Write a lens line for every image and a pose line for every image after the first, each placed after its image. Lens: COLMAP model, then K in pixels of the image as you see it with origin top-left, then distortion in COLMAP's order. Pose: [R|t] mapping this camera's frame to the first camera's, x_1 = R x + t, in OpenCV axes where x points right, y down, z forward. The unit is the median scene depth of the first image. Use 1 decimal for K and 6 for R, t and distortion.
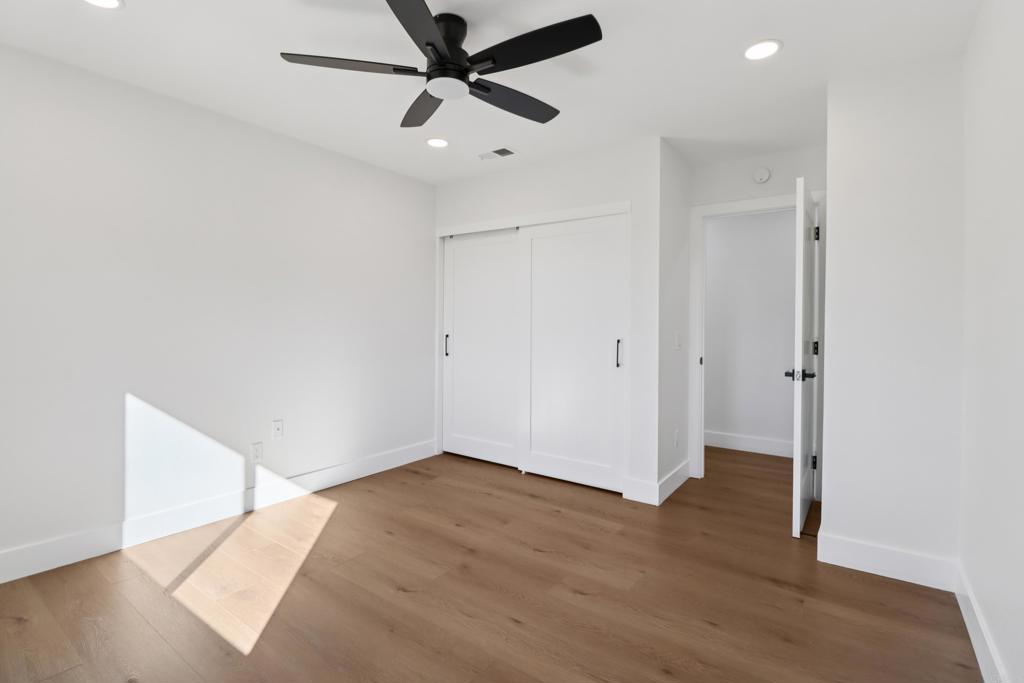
lens RADIAL K [[475.9, 0, 514.5], [0, 475.9, 323.0], [0, 0, 1]] dist [0.000221, -0.012649]
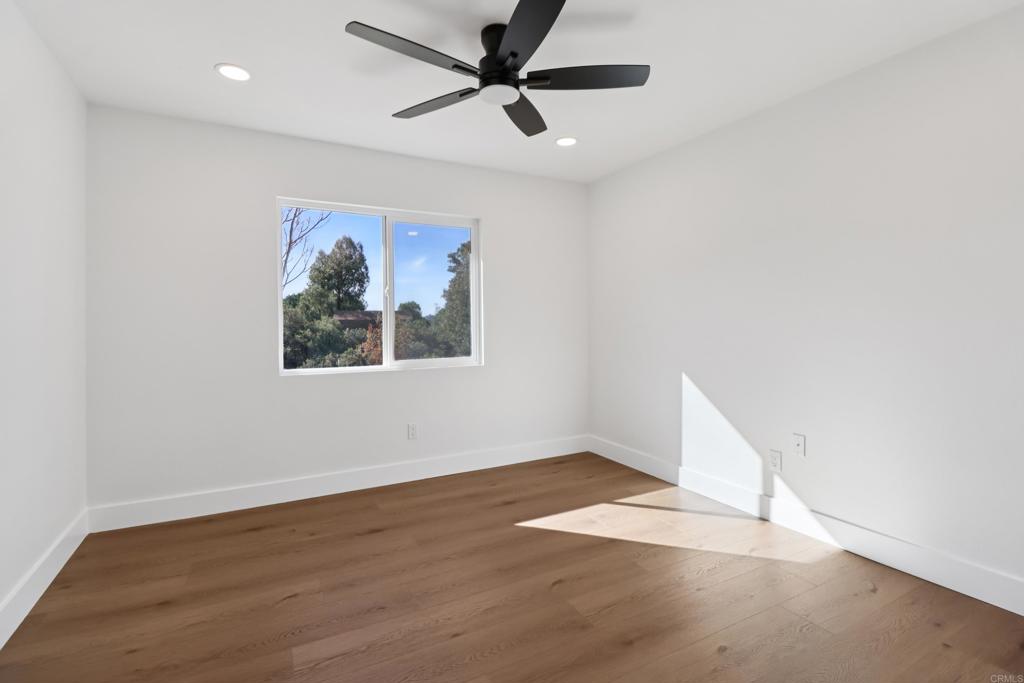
lens RADIAL K [[475.9, 0, 514.5], [0, 475.9, 323.0], [0, 0, 1]] dist [0.000221, -0.012649]
pose [[-0.430773, -0.004553, -0.902449, 0.519698], [-0.000456, 0.999988, -0.004827, 0.012402], [0.902460, -0.001668, -0.430770, 0.979494]]
